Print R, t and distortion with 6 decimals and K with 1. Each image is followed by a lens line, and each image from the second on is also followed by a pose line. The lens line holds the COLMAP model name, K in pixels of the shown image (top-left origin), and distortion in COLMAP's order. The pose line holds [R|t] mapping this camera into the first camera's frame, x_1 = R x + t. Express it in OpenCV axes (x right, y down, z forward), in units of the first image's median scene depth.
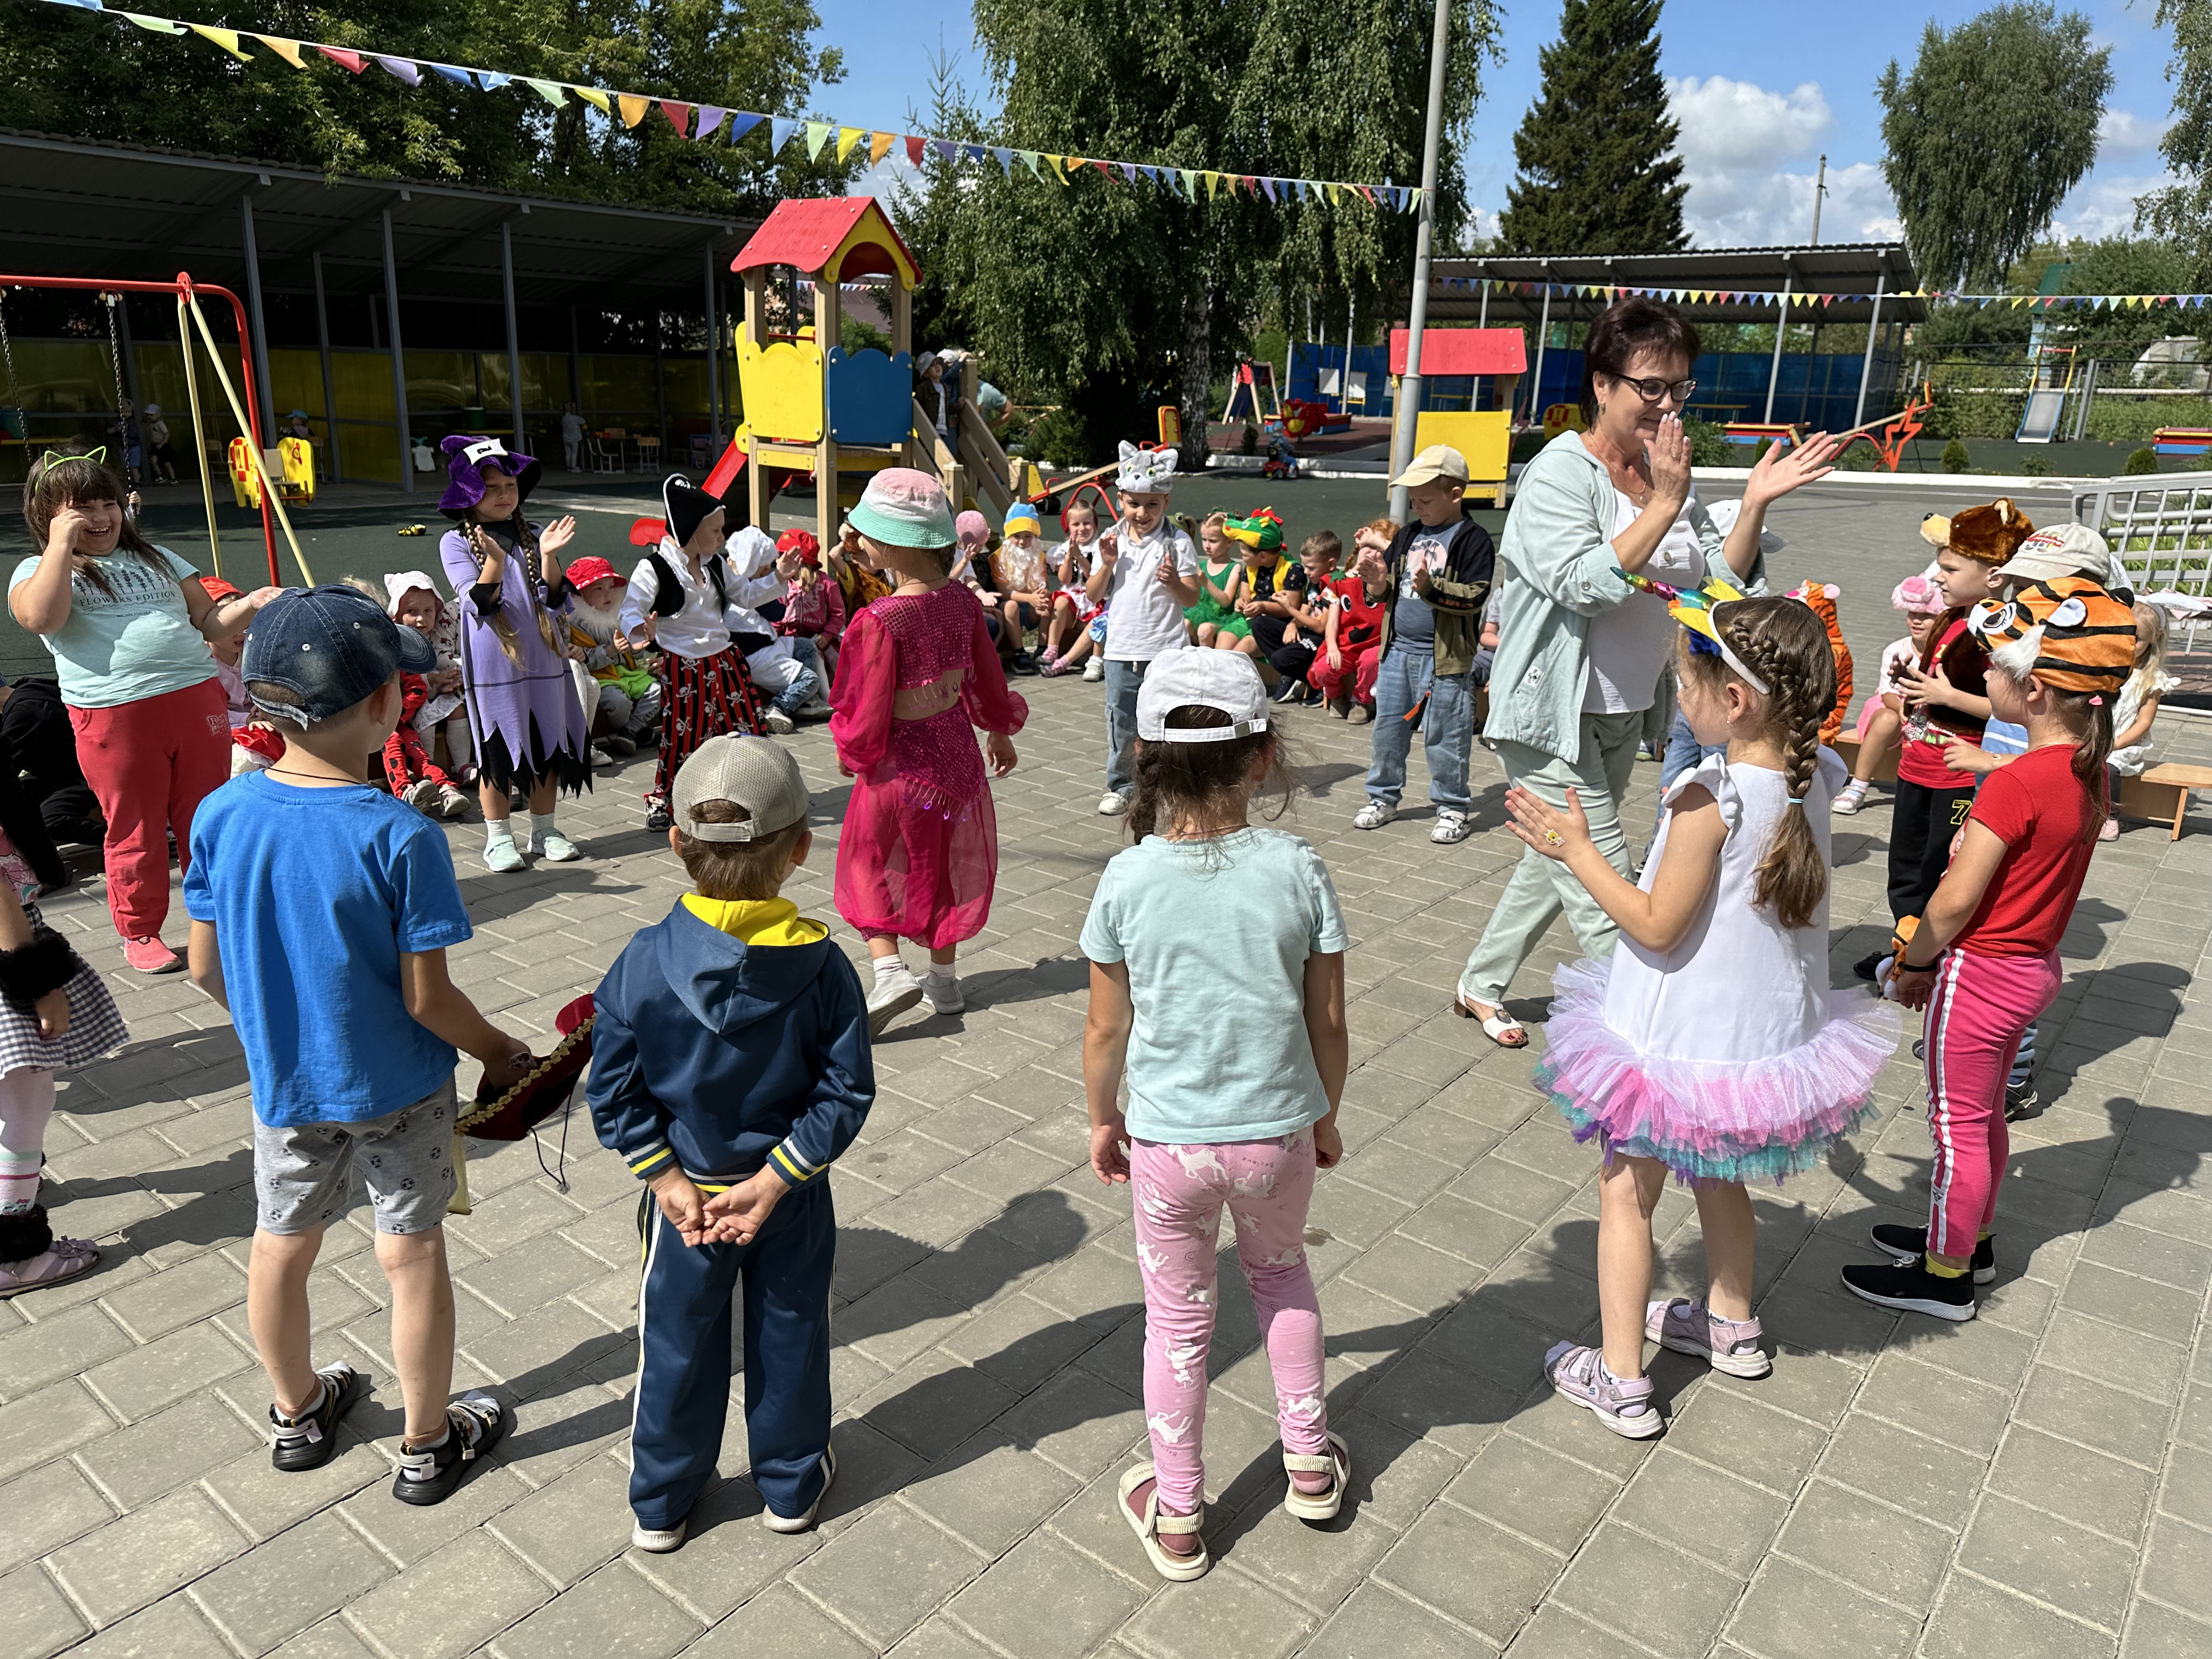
lens RADIAL K [[1529.9, 0, 1107.3], [0, 1529.9, 876.8], [0, 0, 1]] dist [0.021799, -0.024641]
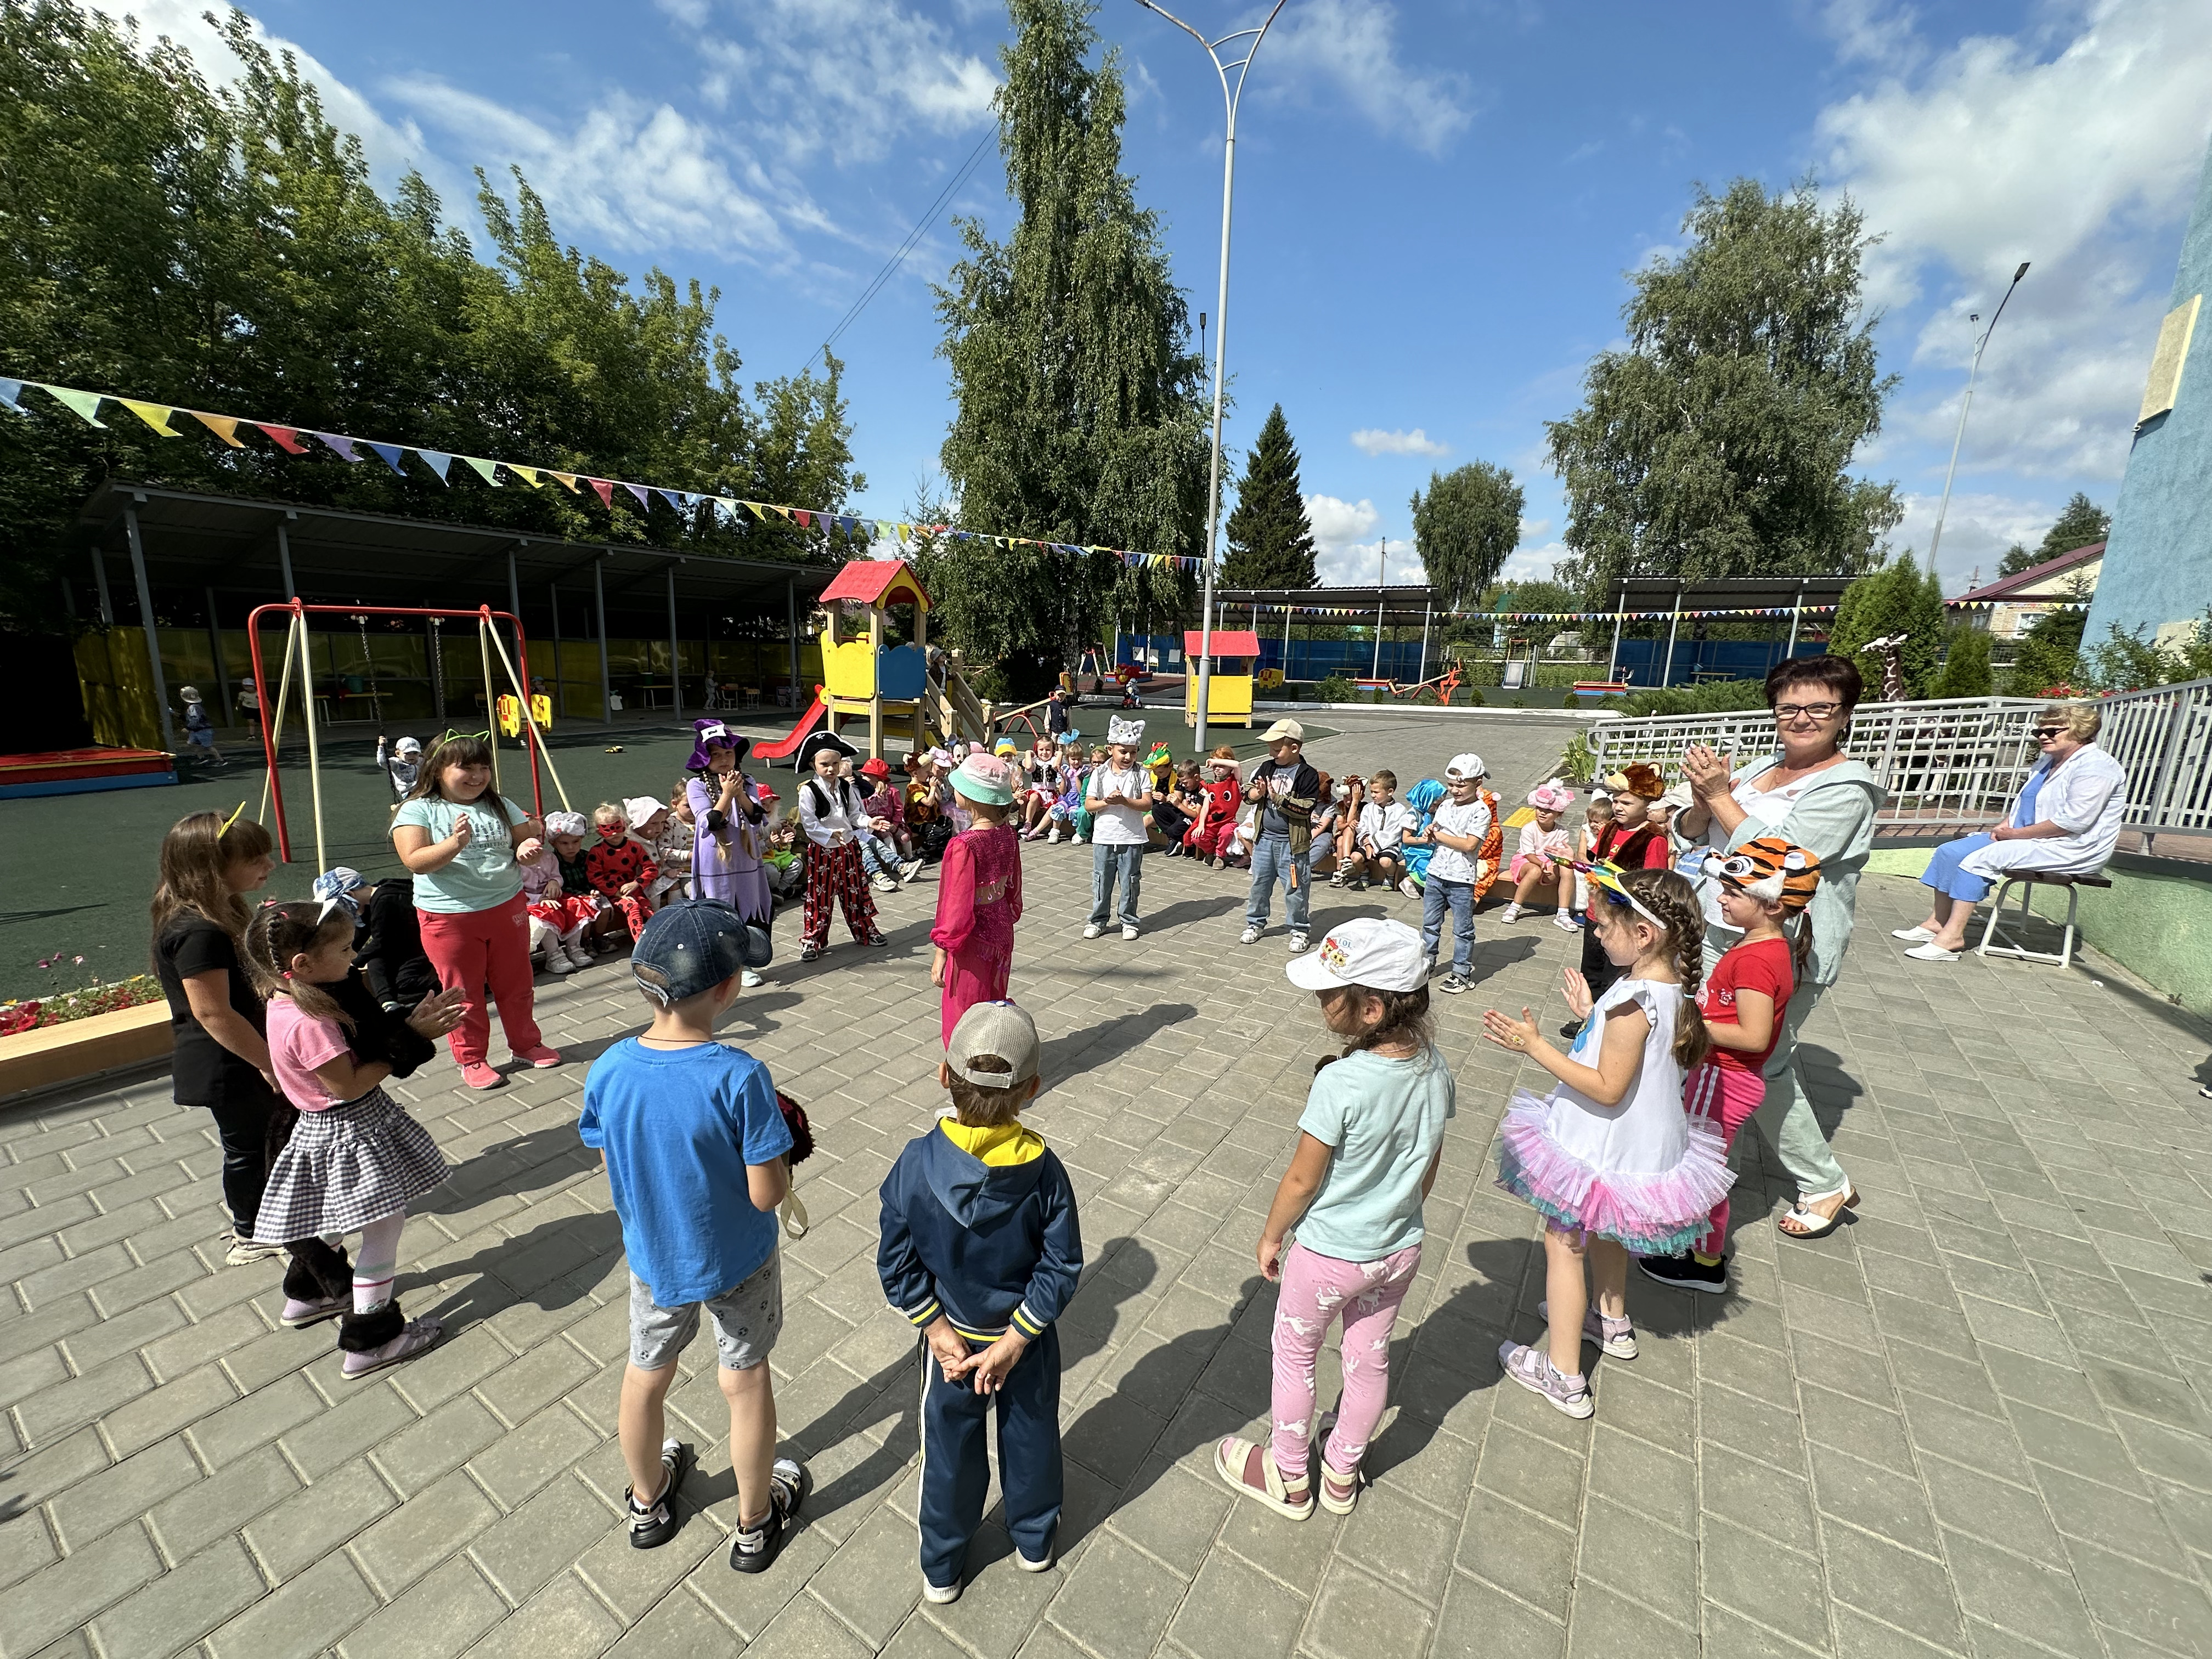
lens RADIAL K [[870.9, 0, 1104.1], [0, 870.9, 846.2], [0, 0, 1]] dist [-0.001722, 0.000179]
pose [[0.993774, -0.021850, 0.109252, -0.043391], [0.031609, 0.995582, -0.088411, -0.028523], [-0.106838, 0.091314, 0.990074, 0.033695]]
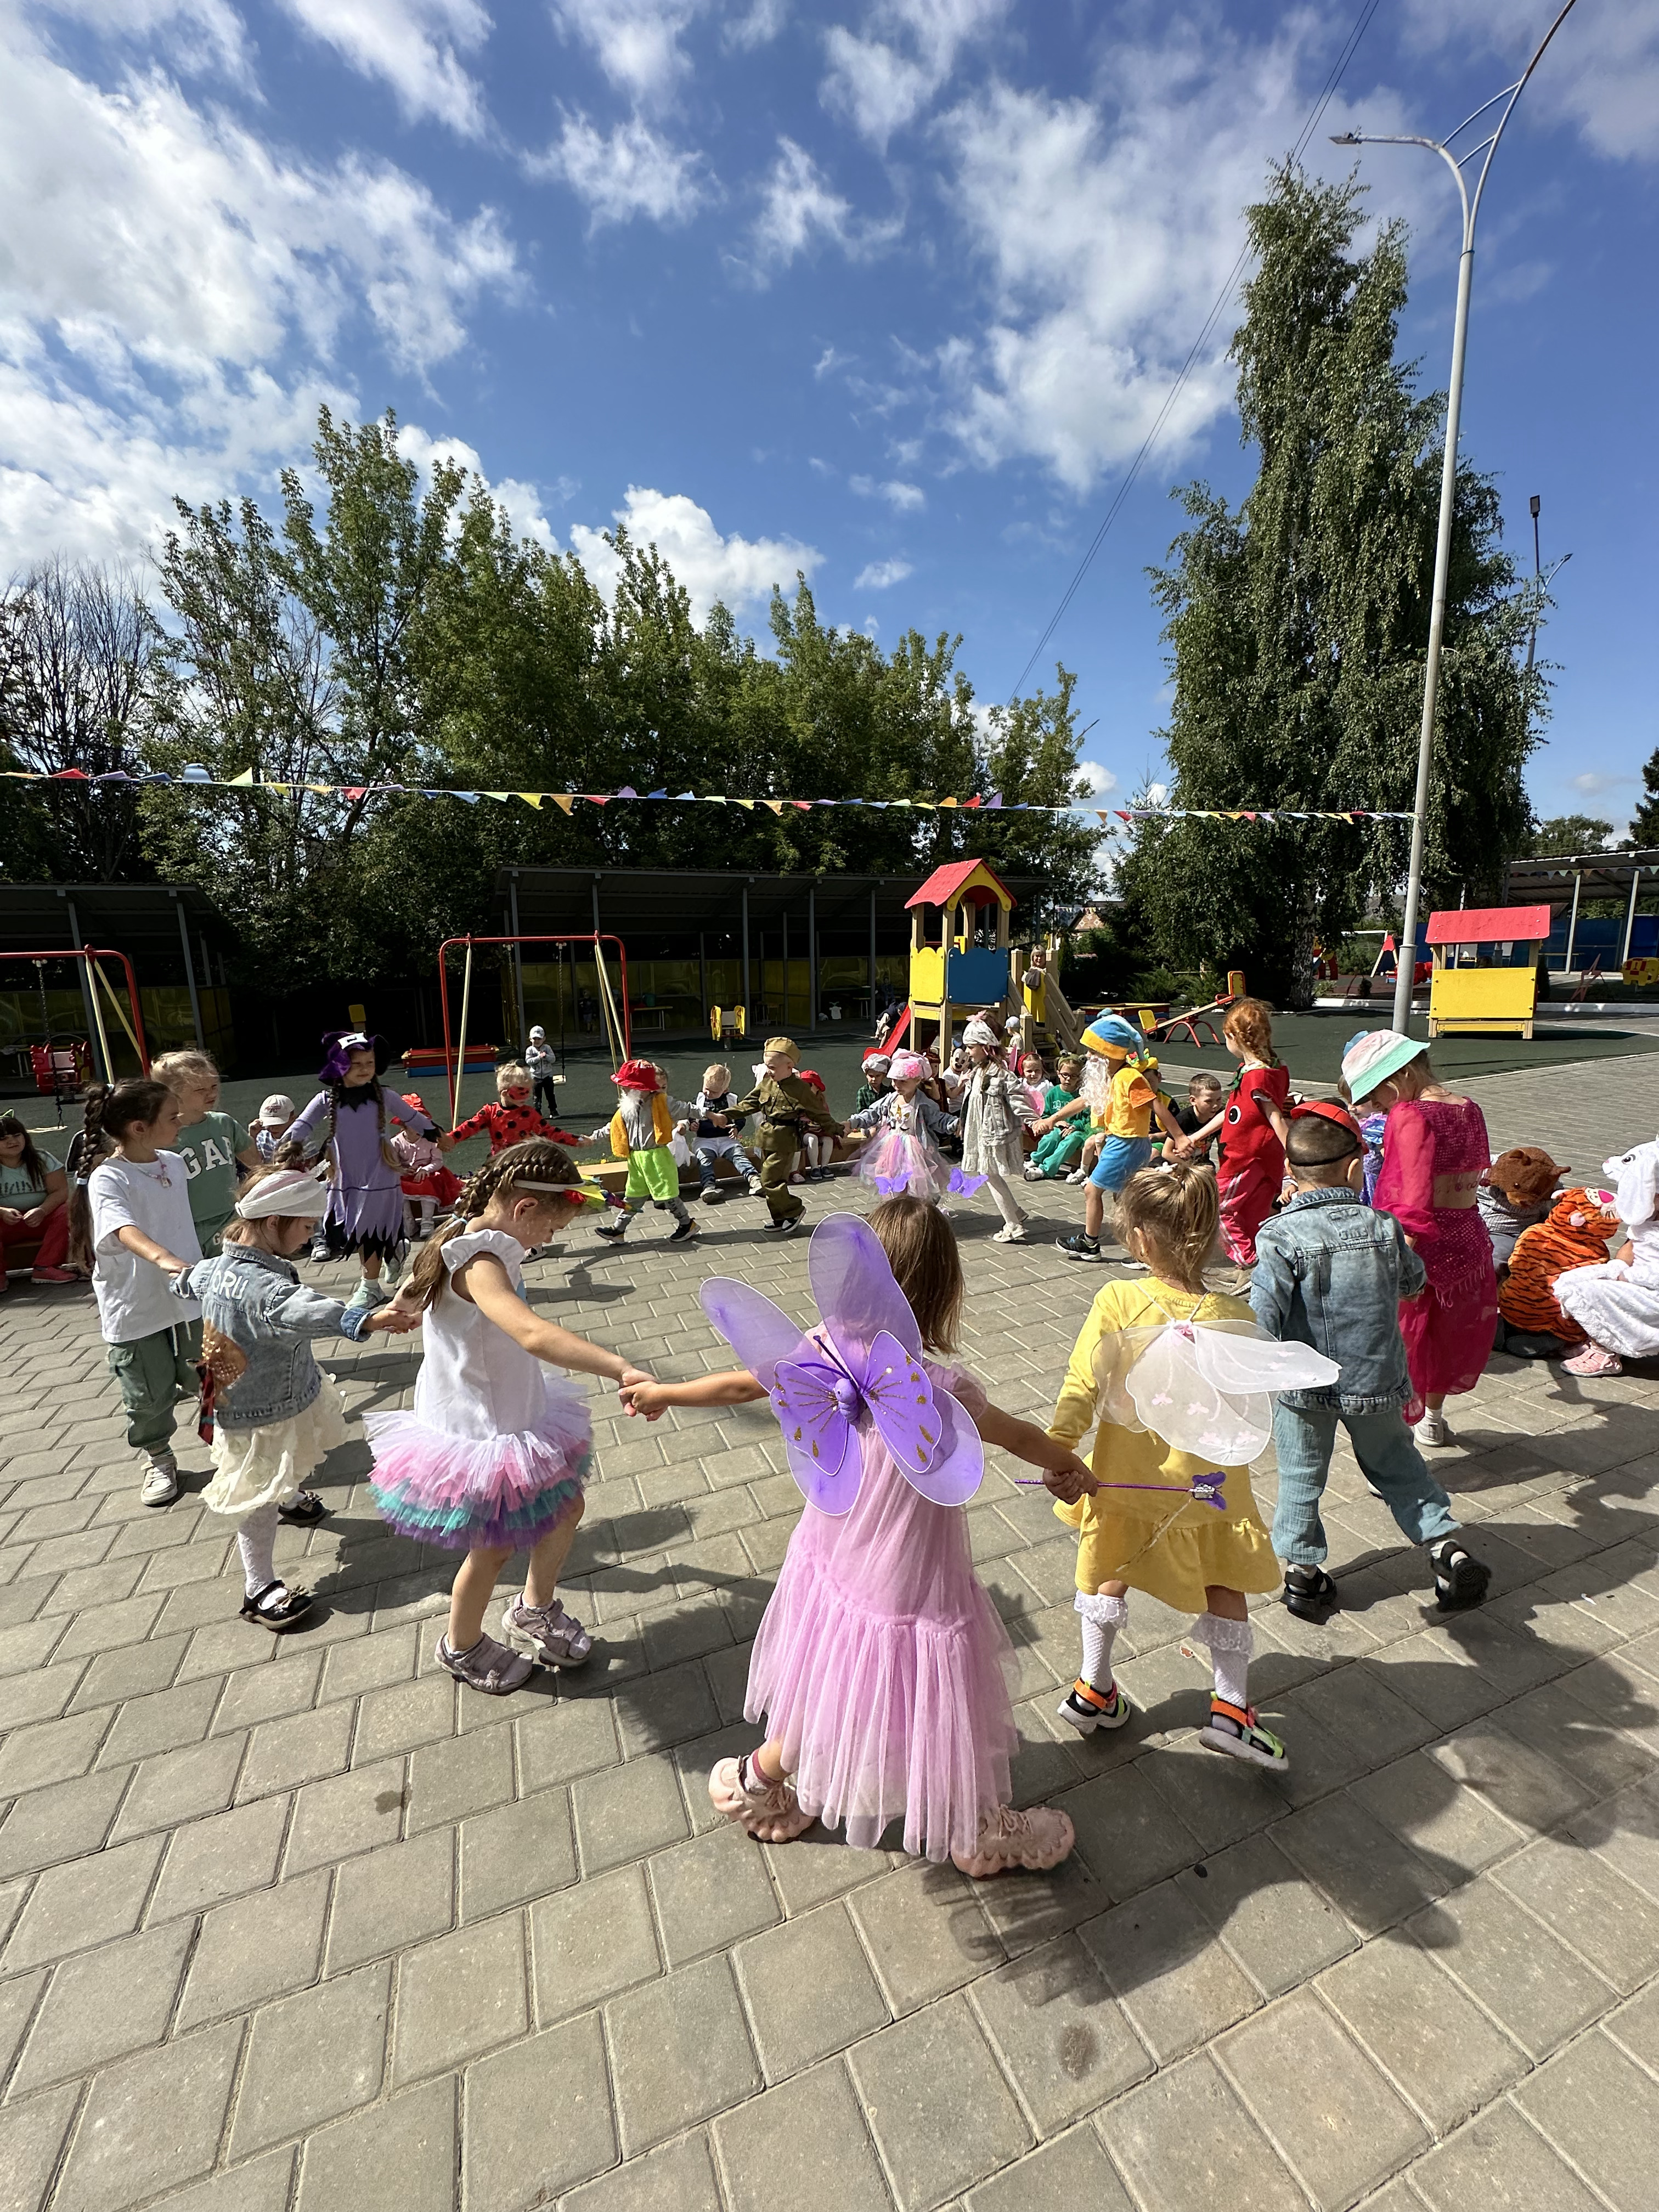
lens RADIAL K [[870.9, 0, 829.5], [0, 870.9, 1106.0], [0, 0, 1]] dist [-0.001722, 0.000179]
pose [[0.871906, 0.040294, -0.488013, 0.159196], [-0.112103, 0.986566, -0.118830, -0.055081], [0.476669, 0.158316, 0.864710, 0.162682]]
